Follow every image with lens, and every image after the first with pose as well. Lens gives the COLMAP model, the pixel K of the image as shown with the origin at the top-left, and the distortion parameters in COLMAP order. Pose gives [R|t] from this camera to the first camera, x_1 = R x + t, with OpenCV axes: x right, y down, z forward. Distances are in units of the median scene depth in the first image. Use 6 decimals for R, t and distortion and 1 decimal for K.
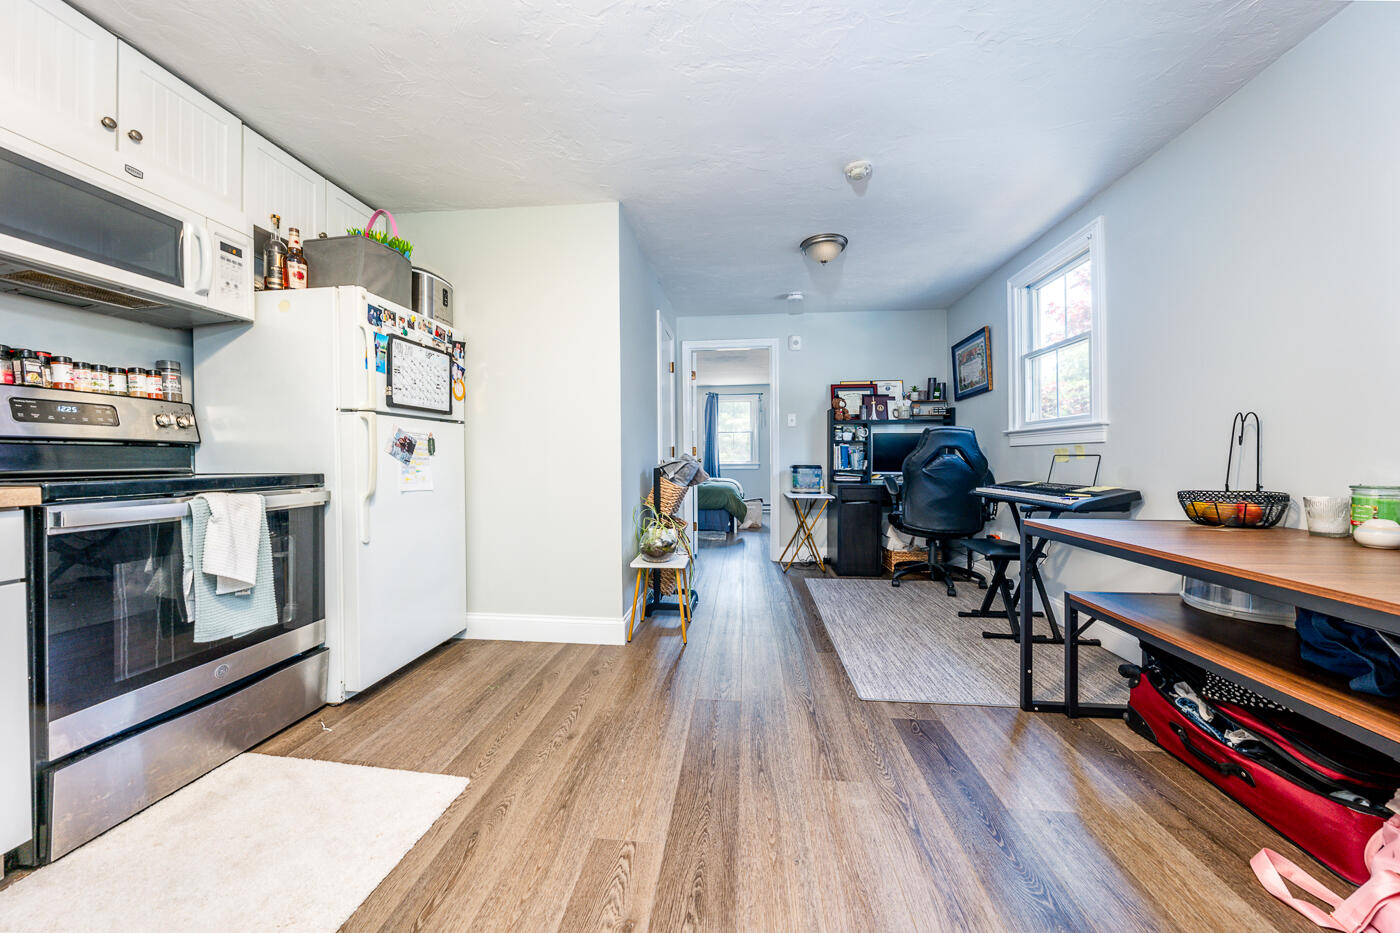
lens RADIAL K [[487.9, 0, 693.4], [0, 487.9, 463.1], [0, 0, 1]] dist [-0.000711, -0.000073]
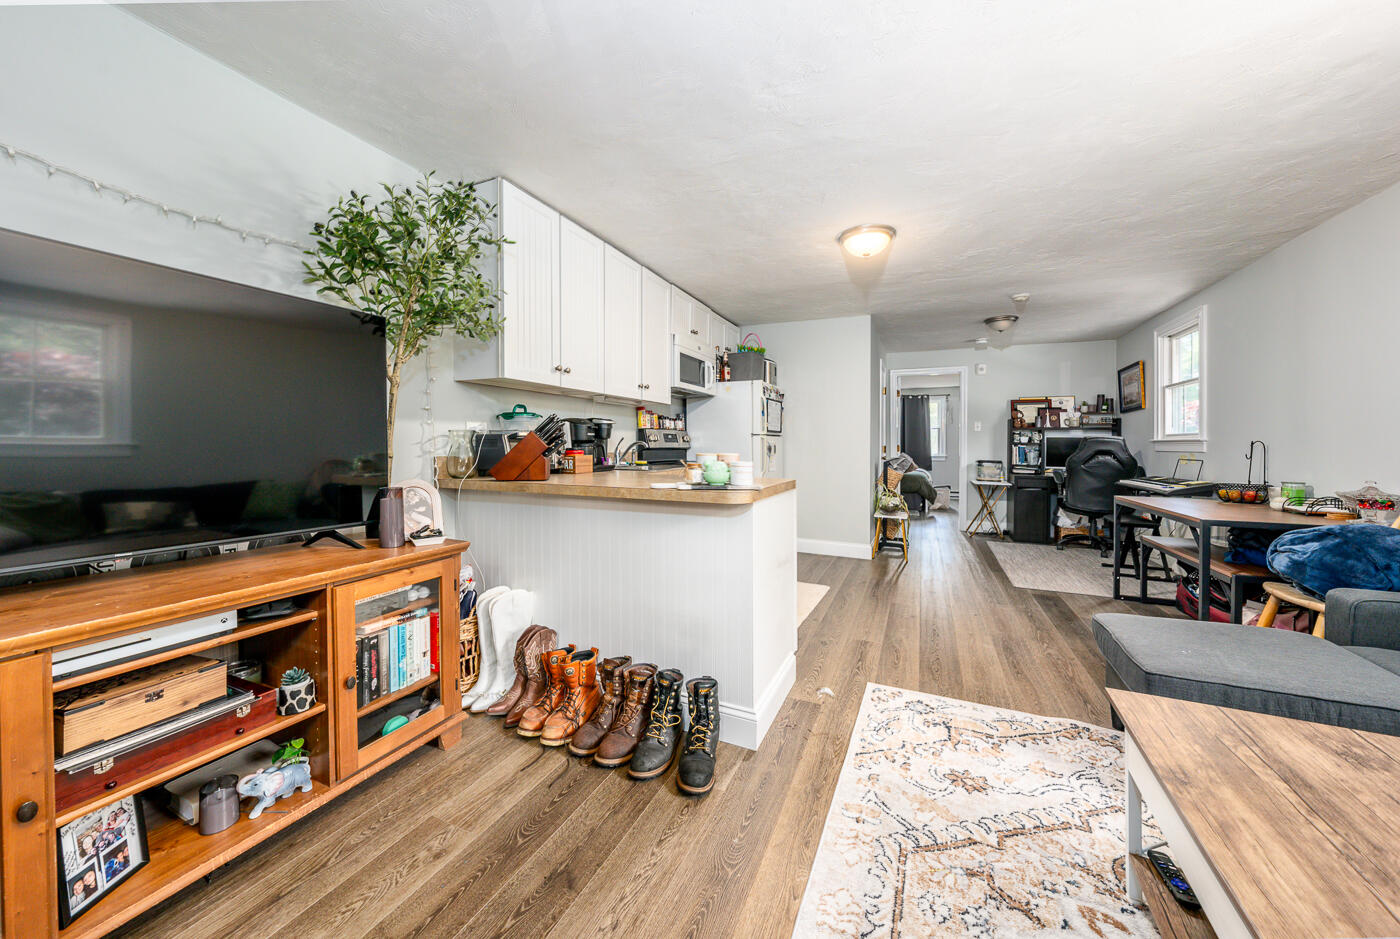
lens RADIAL K [[501.9, 0, 698.0], [0, 501.9, 444.1], [0, 0, 1]] dist [-0.001528, -0.000185]
pose [[0.951410, 0.011870, -0.307697, -0.206885], [-0.014624, 0.999871, -0.006643, -0.037295], [0.307579, 0.010820, 0.951461, -1.081988]]
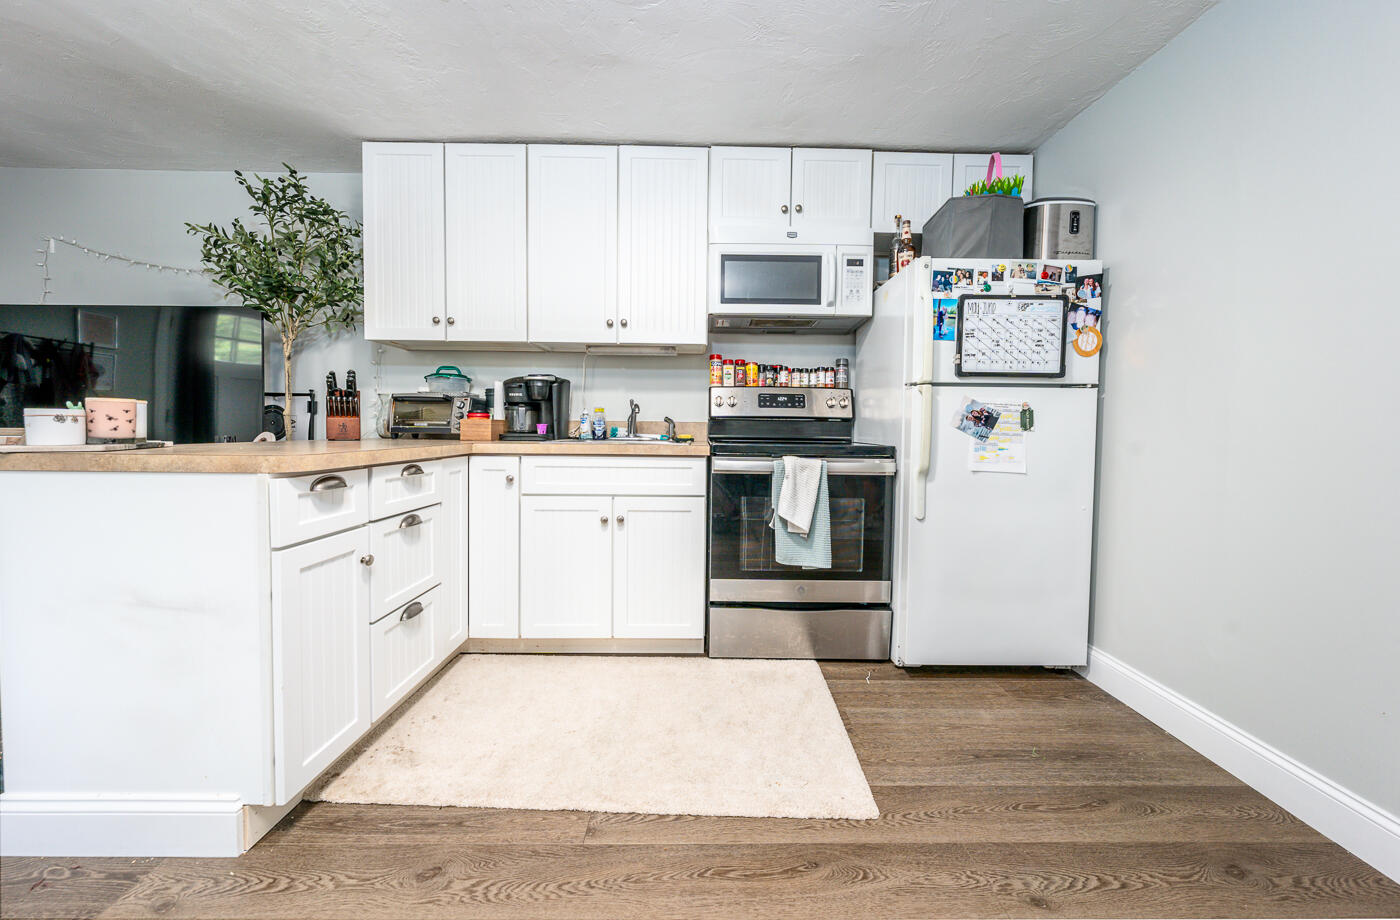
lens RADIAL K [[483.0, 0, 700.8], [0, 483.0, 444.9], [0, 0, 1]] dist [-0.005244, -0.000042]
pose [[0.119827, 0.045275, -0.991762, 0.197752], [-0.023537, 0.998808, 0.042752, -0.014106], [0.992516, 0.018220, 0.120750, 0.382528]]
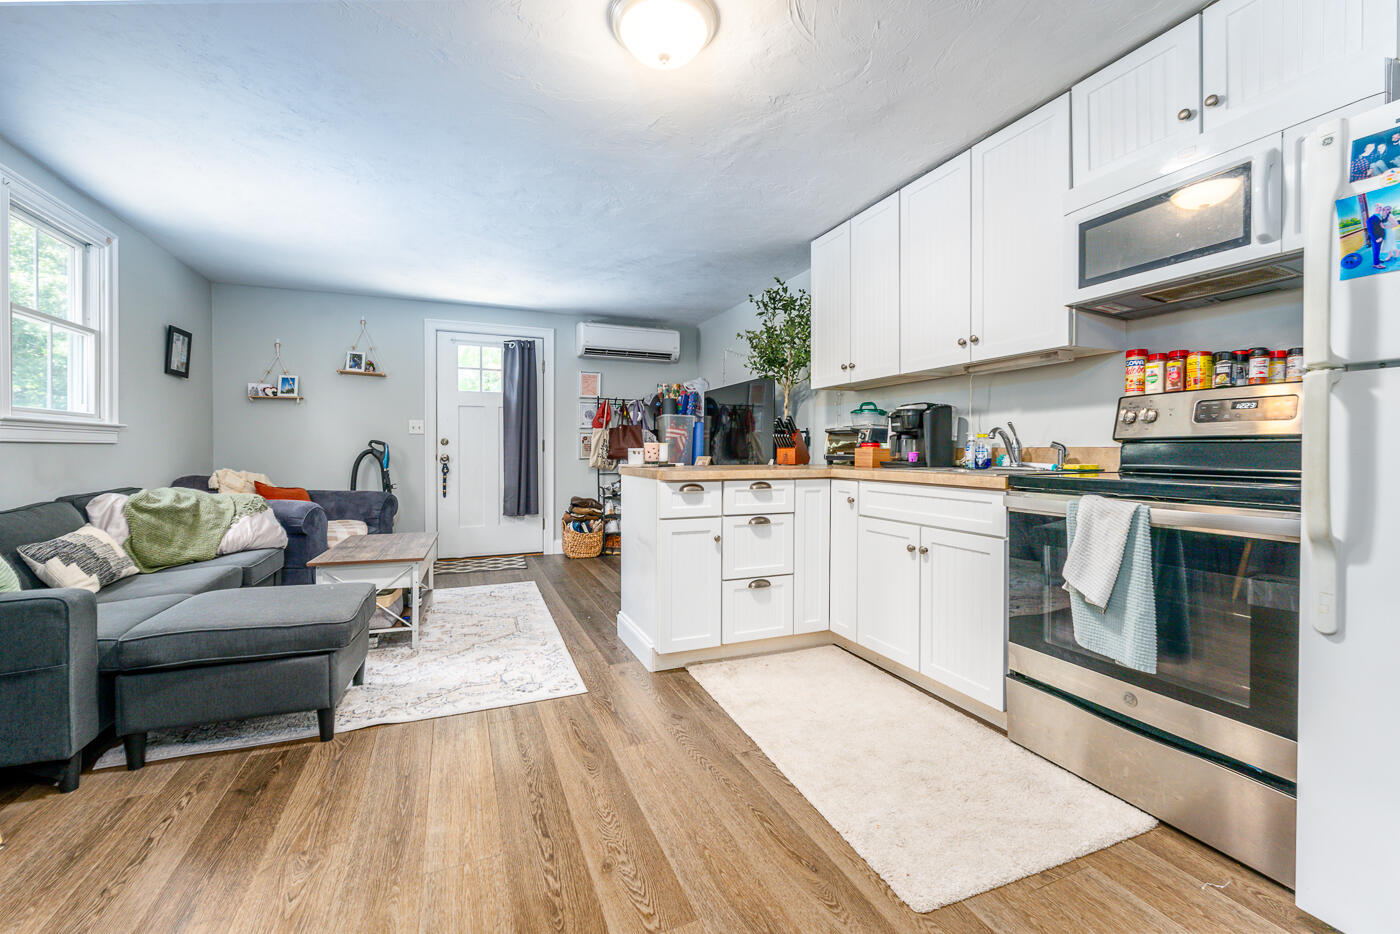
lens RADIAL K [[562.9, 0, 696.8], [0, 562.9, 457.7], [0, 0, 1]] dist [0.000953, -0.000102]
pose [[-0.870830, 0.014544, -0.491369, 0.146979], [0.001426, 0.999633, 0.027062, -0.028213], [0.491582, 0.022866, -0.870531, 1.016154]]
